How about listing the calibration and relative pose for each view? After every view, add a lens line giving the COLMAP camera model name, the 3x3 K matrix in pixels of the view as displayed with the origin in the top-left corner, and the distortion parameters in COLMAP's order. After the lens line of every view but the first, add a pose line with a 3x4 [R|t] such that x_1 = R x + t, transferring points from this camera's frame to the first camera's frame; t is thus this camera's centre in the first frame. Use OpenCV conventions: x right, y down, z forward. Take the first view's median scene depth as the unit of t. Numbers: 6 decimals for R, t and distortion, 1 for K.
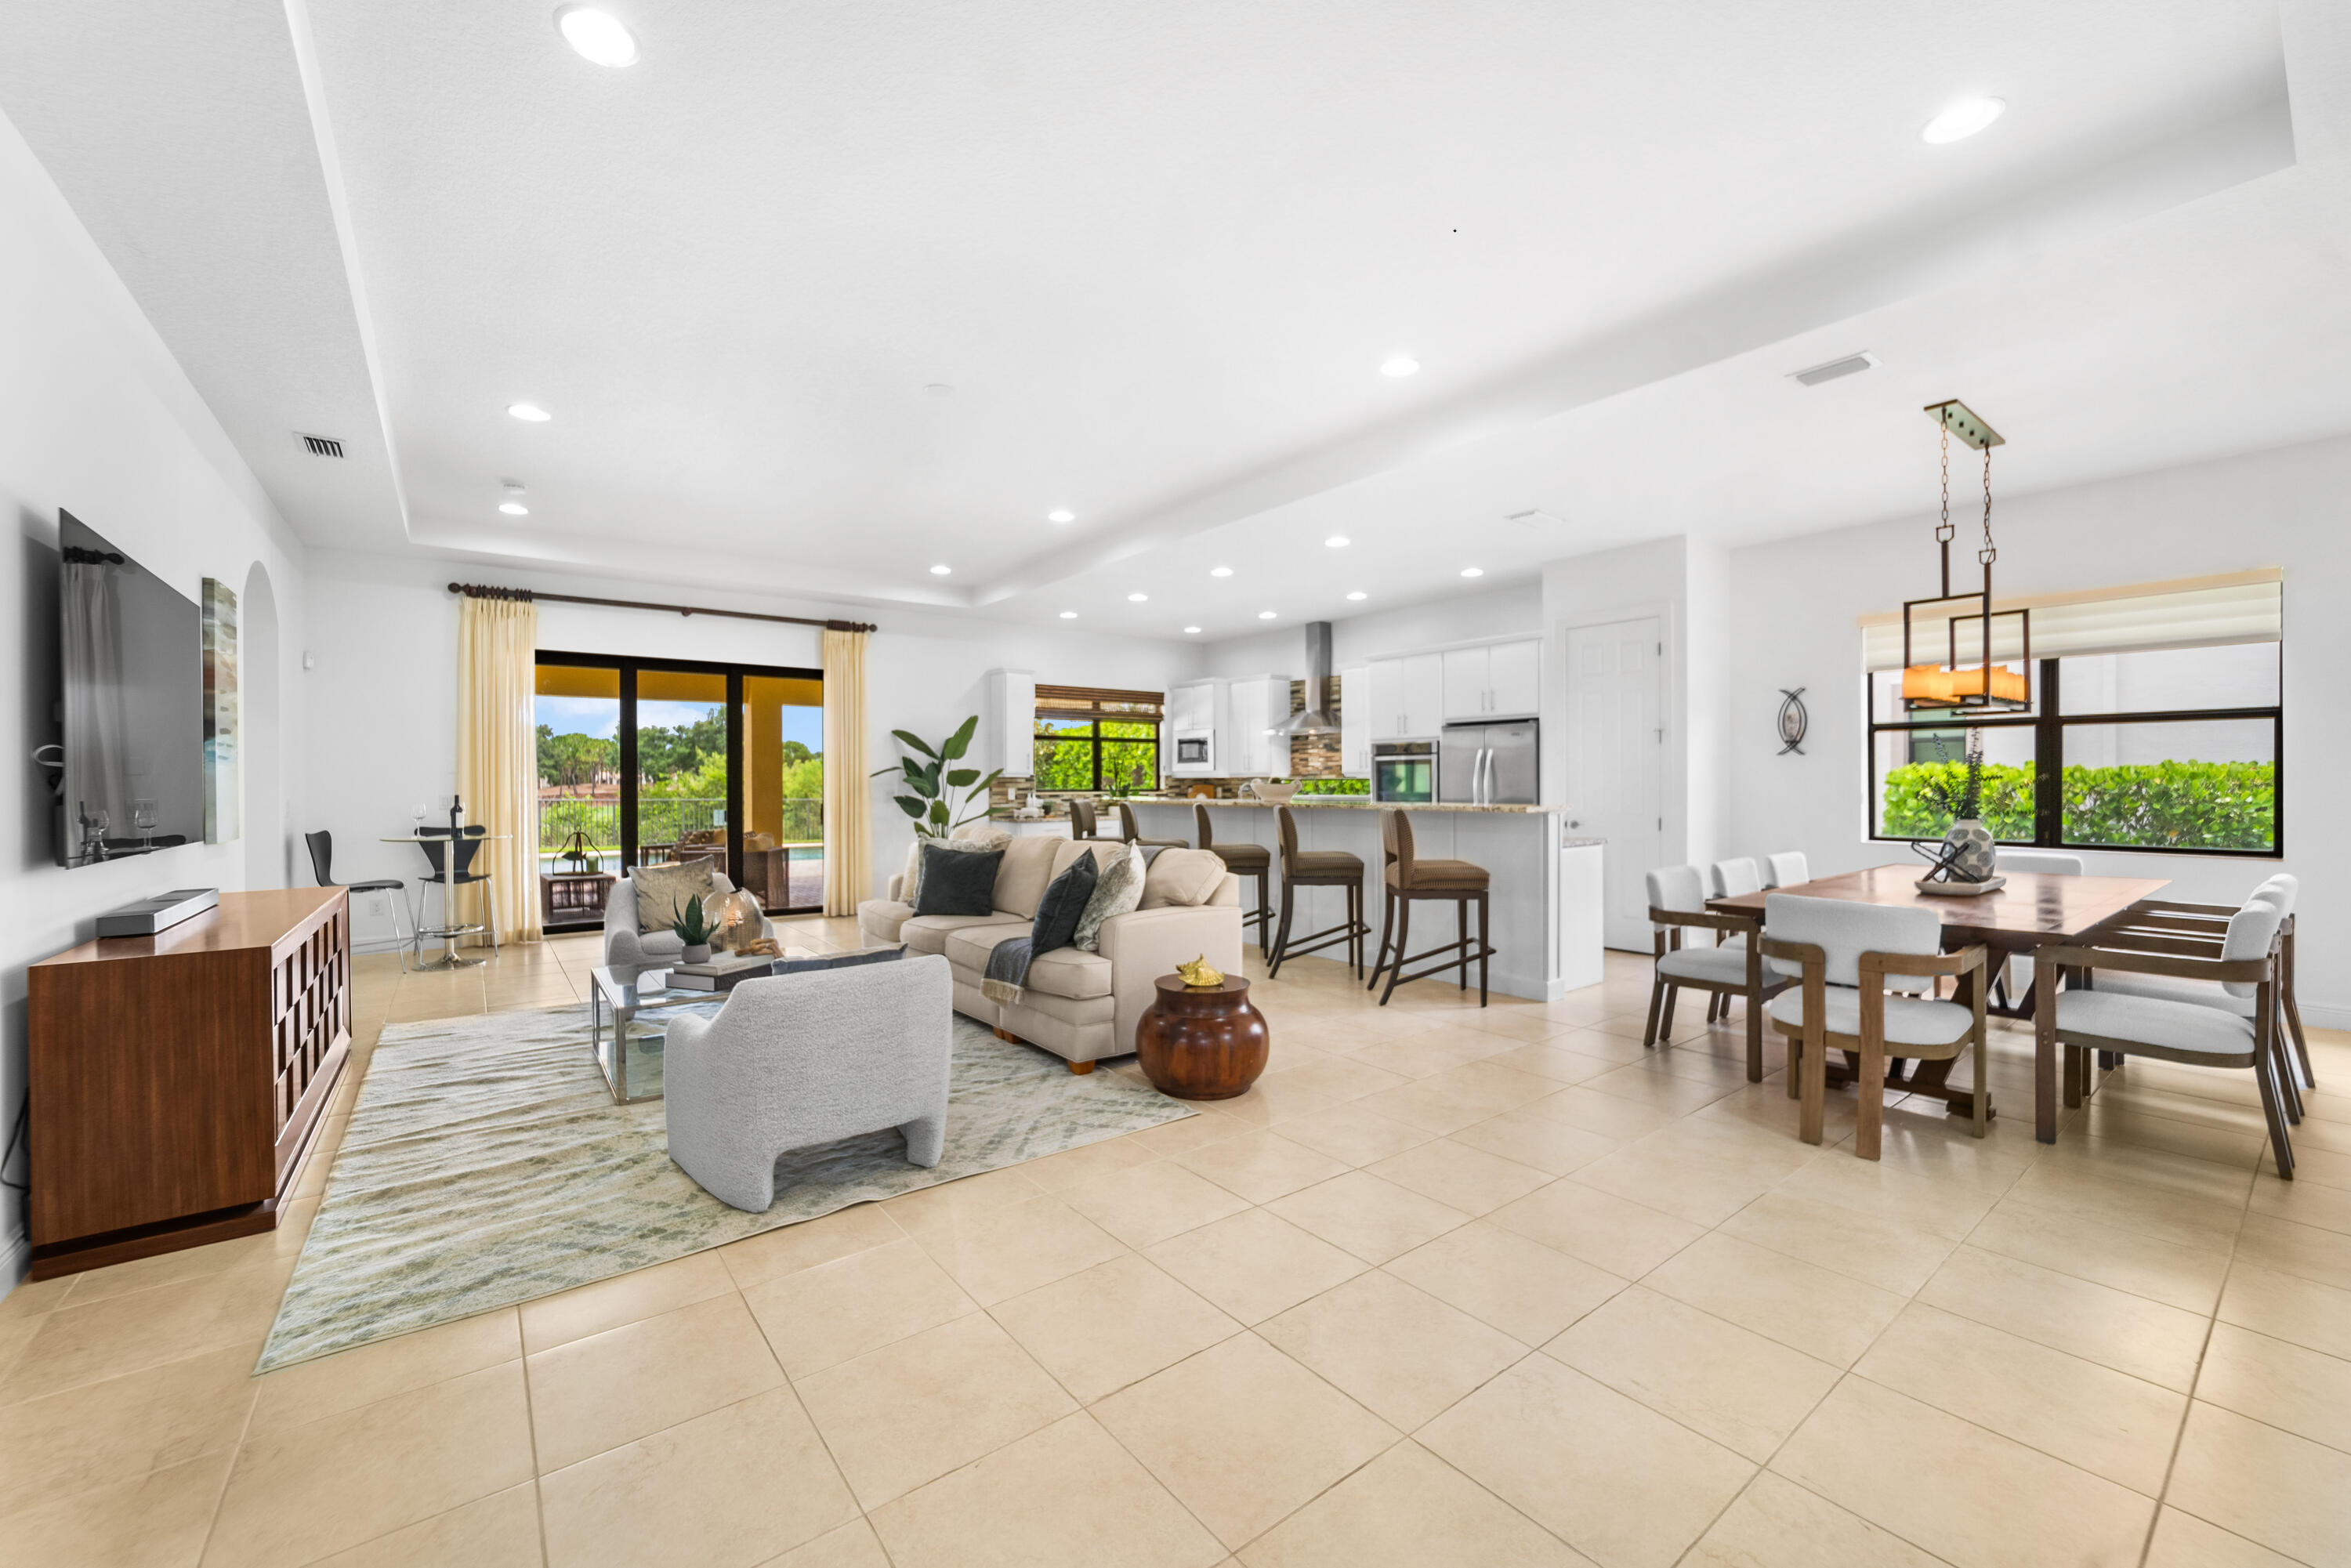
lens RADIAL K [[930.8, 0, 1150.8], [0, 930.8, 789.2], [0, 0, 1]] dist [-0.020237, 0.006253]
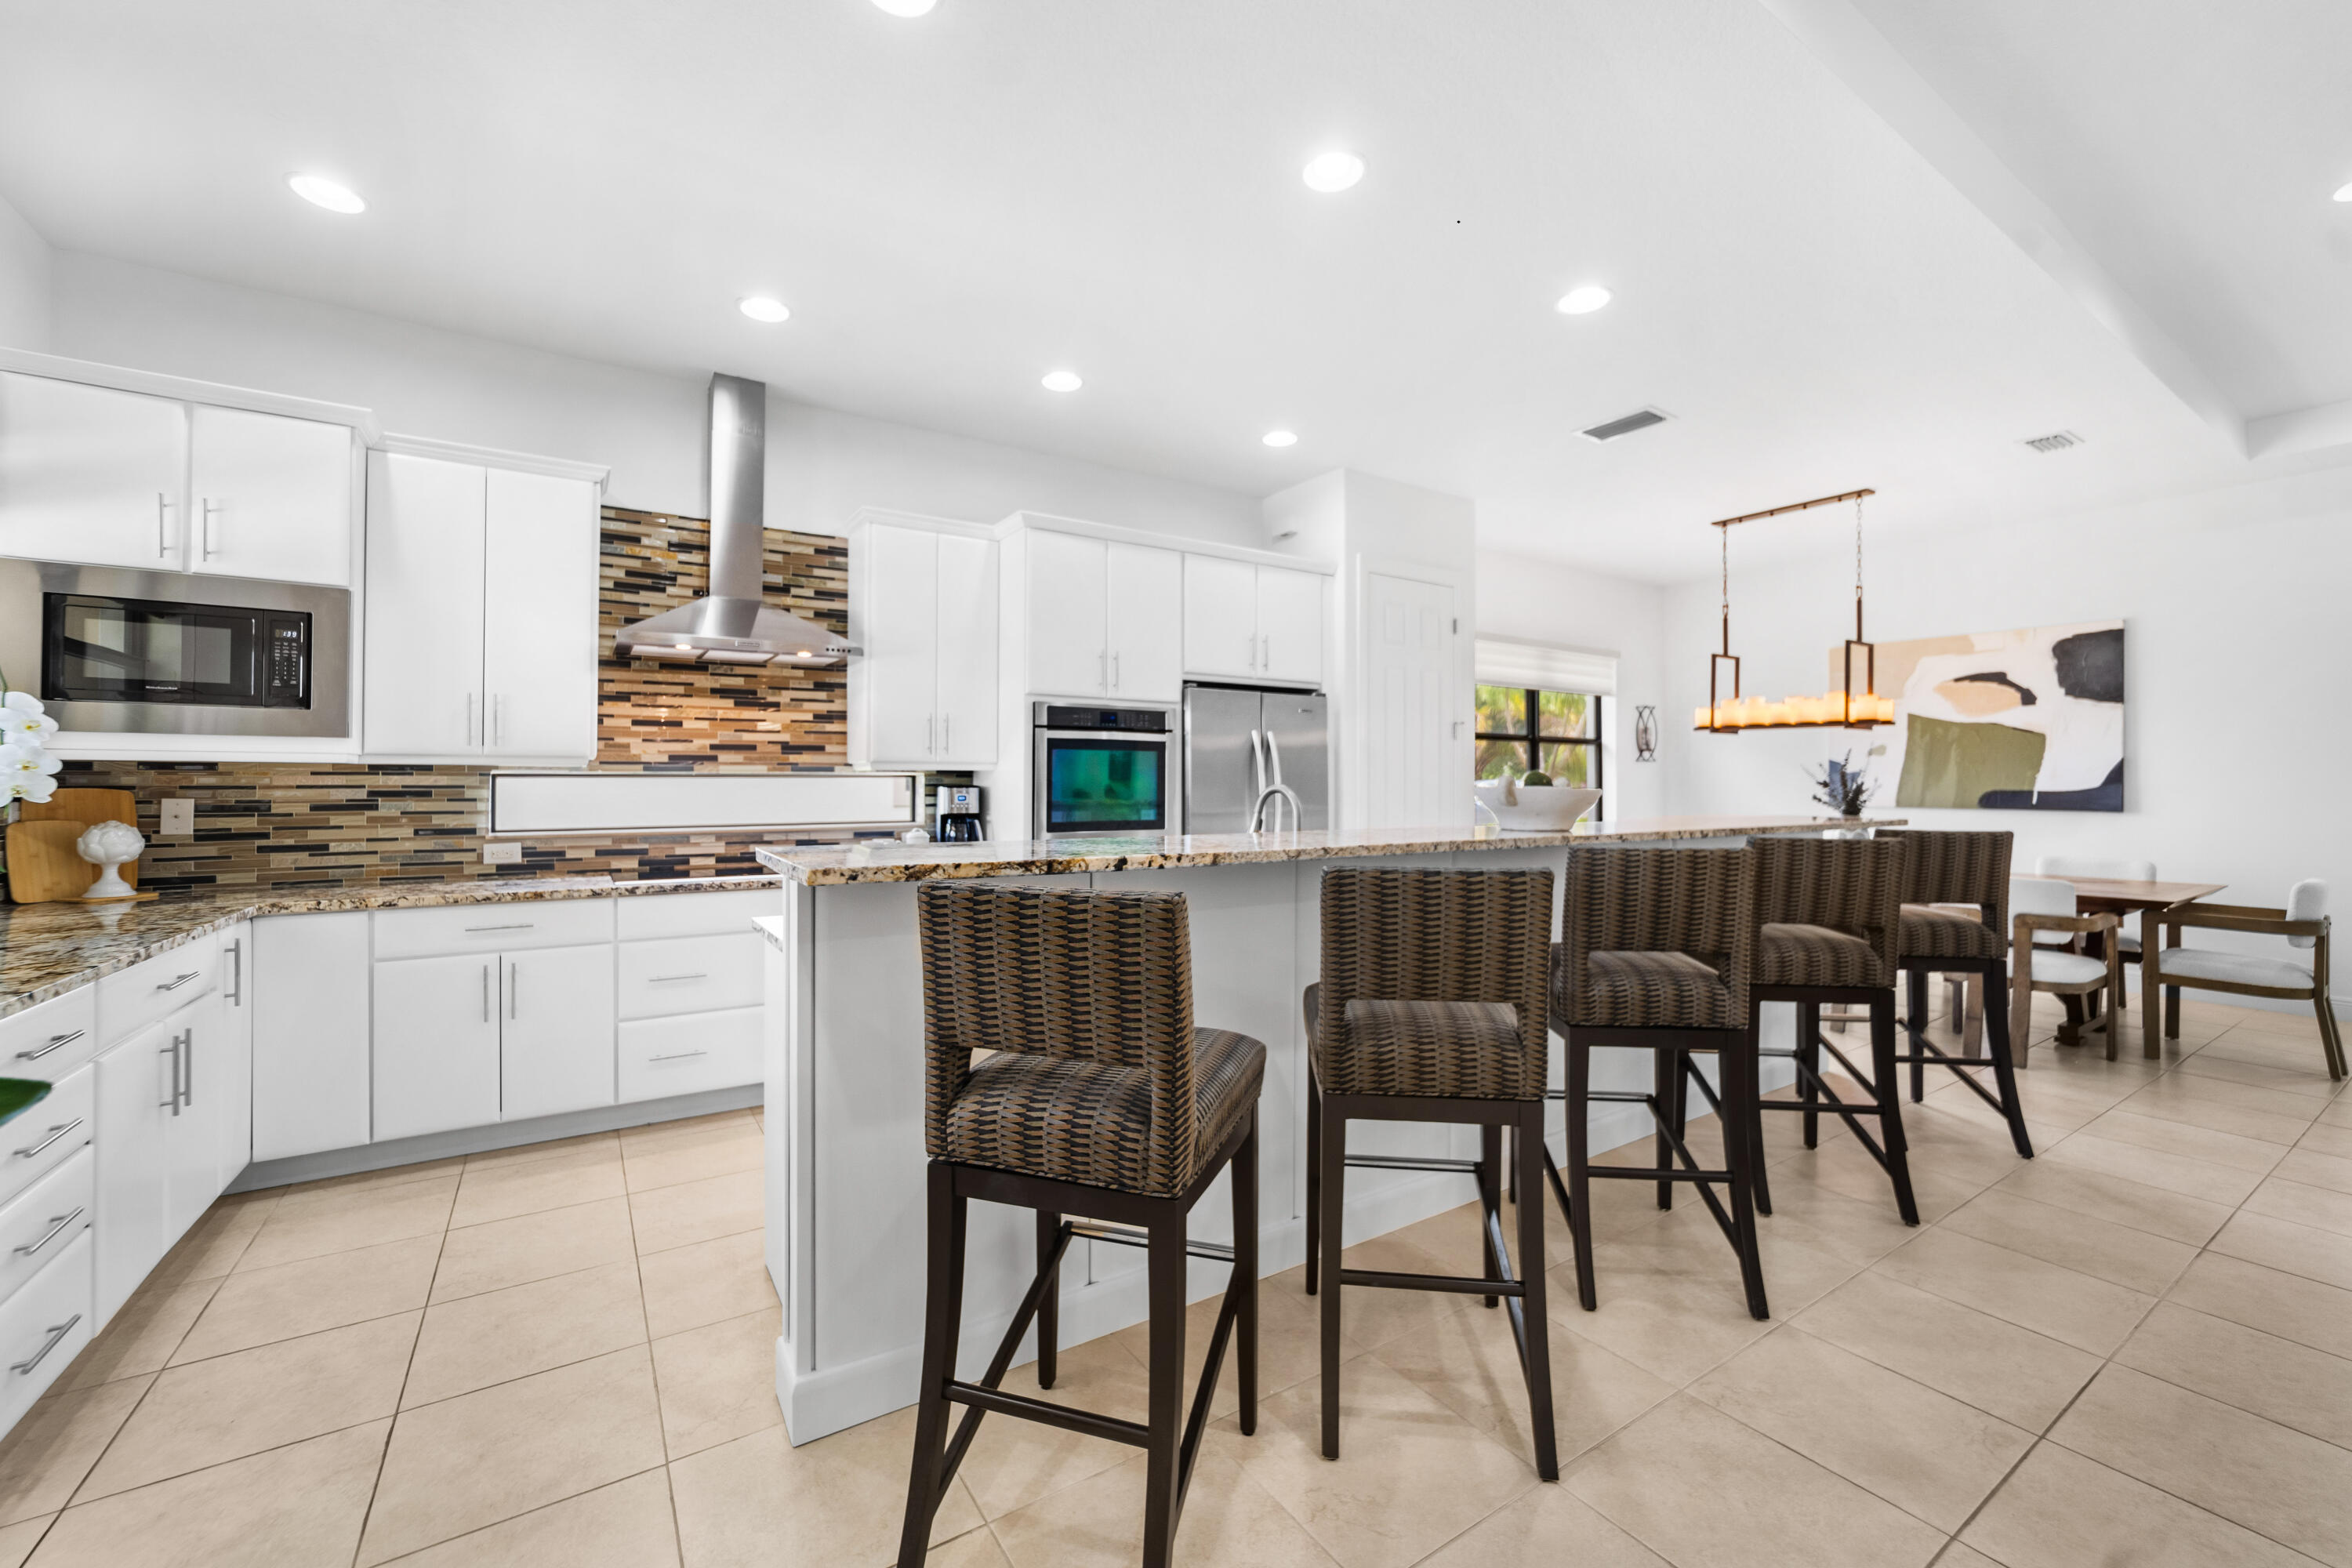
lens RADIAL K [[928.8, 0, 1155.2], [0, 928.8, 777.4], [0, 0, 1]] dist [-0.028159, 0.011571]
pose [[0.075038, 0.009652, 0.997134, -0.299531], [0.004208, 0.999941, -0.009996, -0.007234], [-0.997172, 0.004946, 0.074993, 1.176441]]
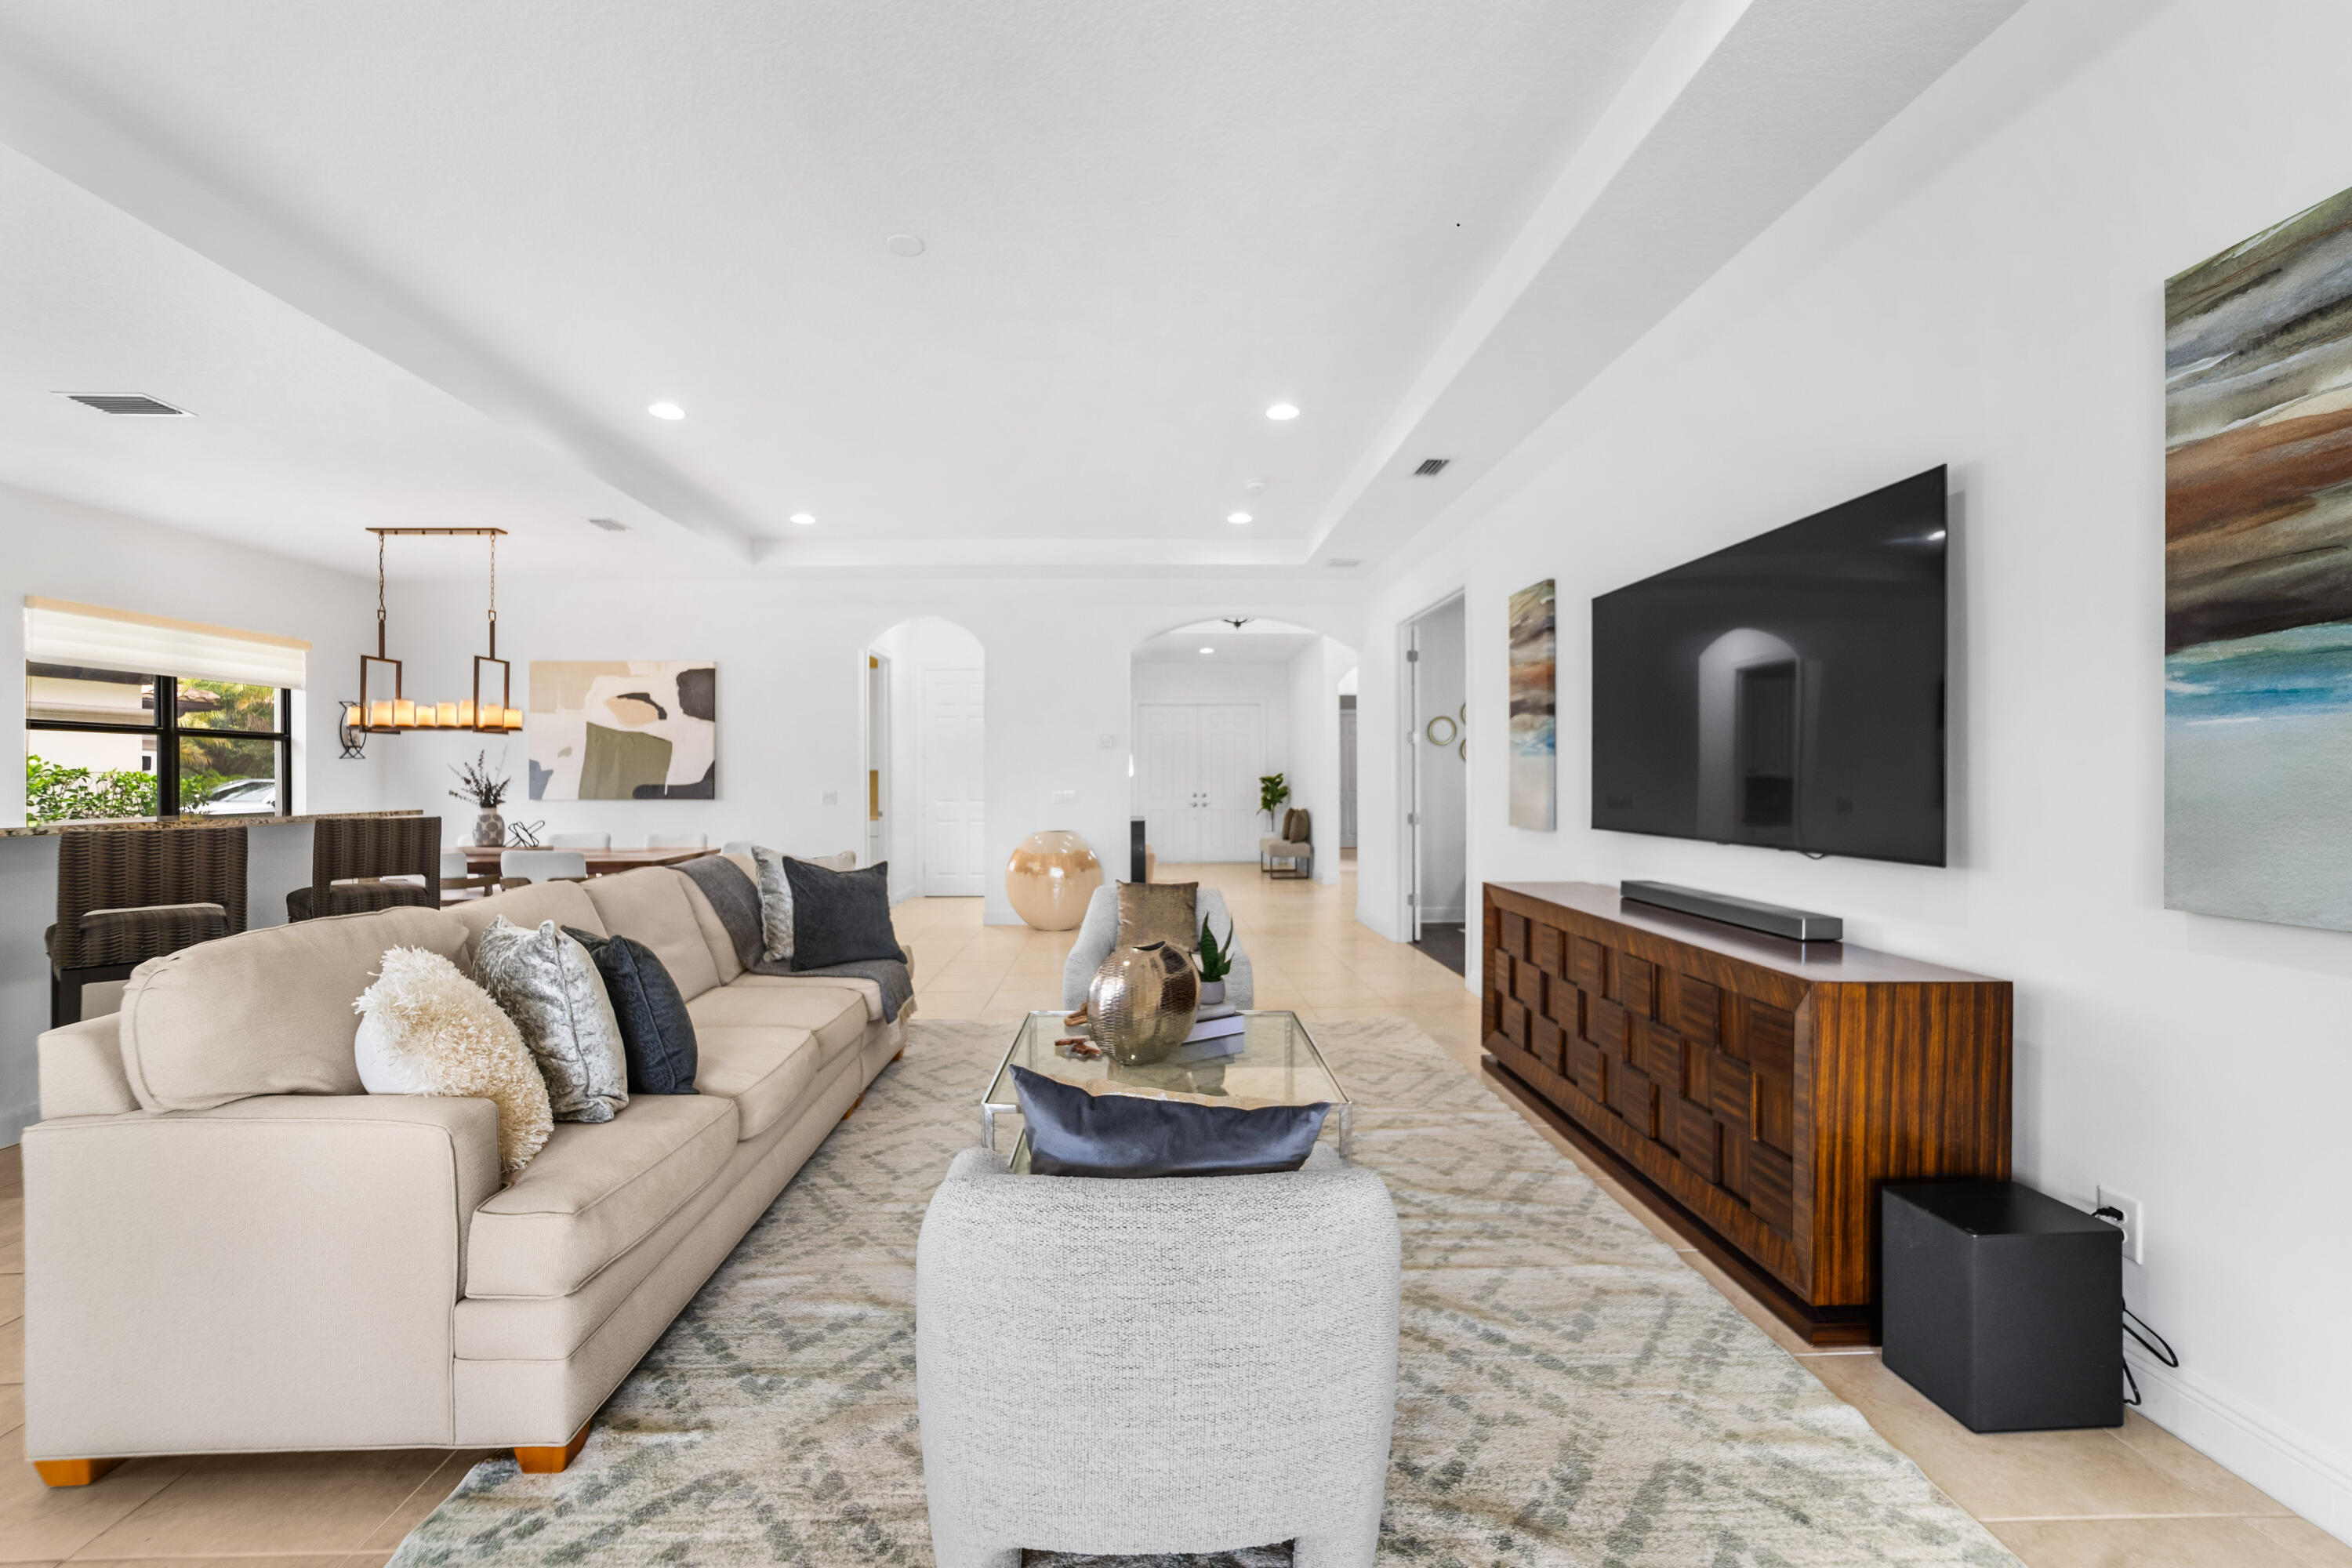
lens RADIAL K [[928.8, 0, 1155.2], [0, 928.8, 777.4], [0, 0, 1]] dist [-0.028159, 0.011571]
pose [[-0.816477, 0.008234, 0.577319, -0.543856], [0.012101, 0.999923, 0.002853, -0.004698], [-0.577251, 0.009316, -0.816514, 0.997239]]
